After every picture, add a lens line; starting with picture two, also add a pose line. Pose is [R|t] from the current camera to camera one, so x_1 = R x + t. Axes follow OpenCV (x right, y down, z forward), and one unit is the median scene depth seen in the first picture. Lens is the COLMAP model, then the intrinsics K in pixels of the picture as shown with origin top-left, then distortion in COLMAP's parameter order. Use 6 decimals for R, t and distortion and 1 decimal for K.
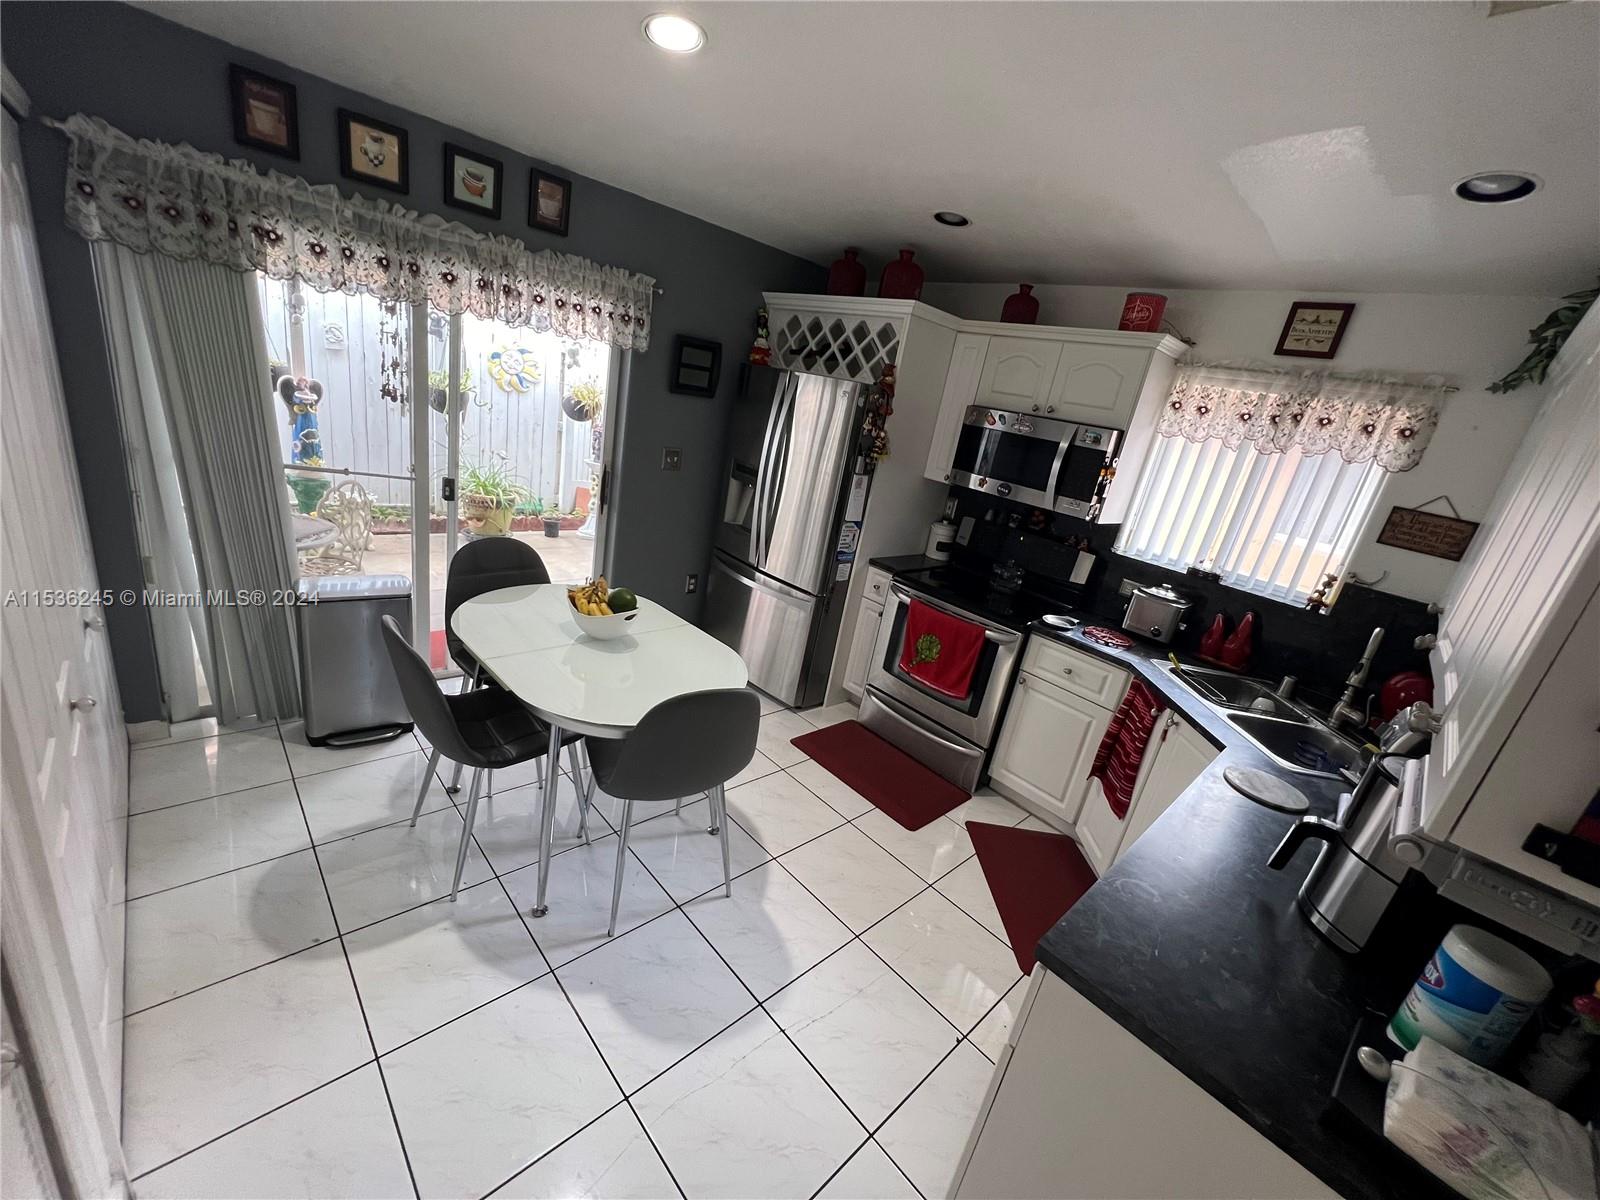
lens RADIAL K [[640.8, 0, 802.5], [0, 640.8, 606.1], [0, 0, 1]] dist [-0.003075, 0.000246]
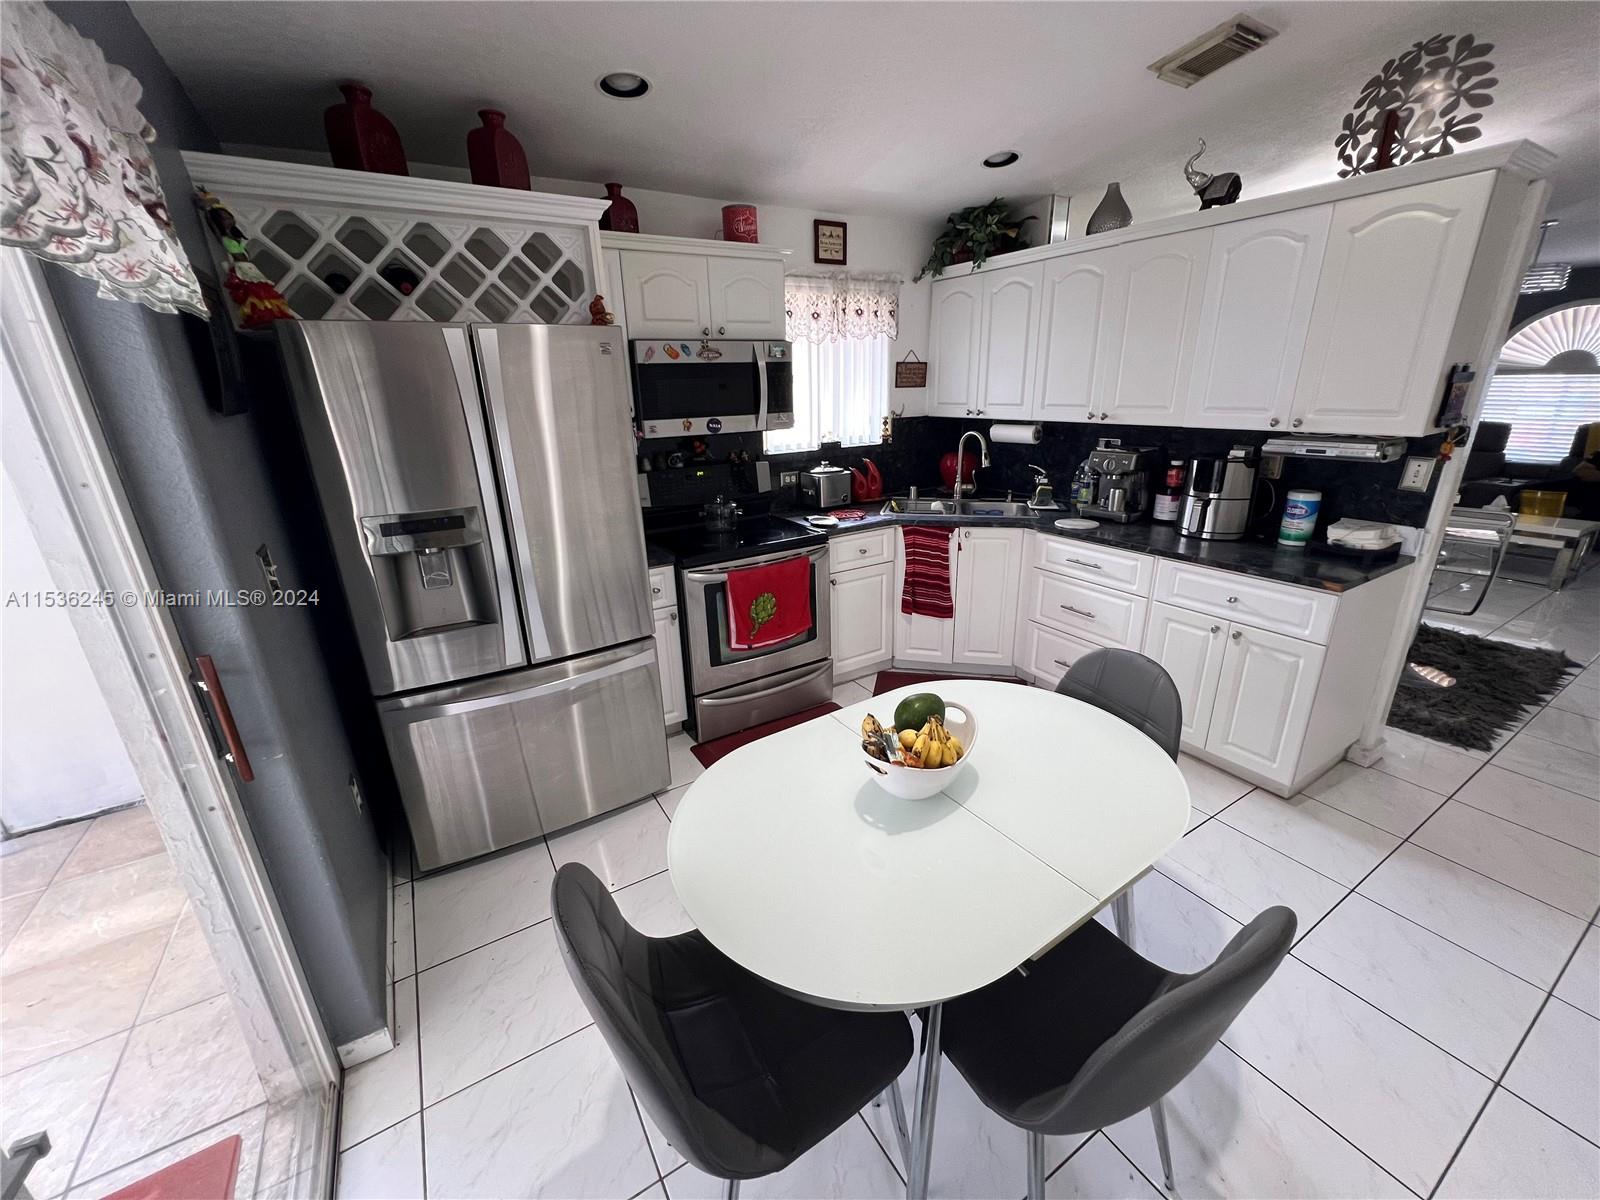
lens RADIAL K [[640.8, 0, 814.7], [0, 640.8, 603.4], [0, 0, 1]] dist [-0.003075, 0.000246]
pose [[0.191711, -0.492292, 0.849055, -0.640444], [0.368010, 0.838040, 0.402811, -0.320780], [-0.909843, 0.235238, 0.341831, 0.686660]]
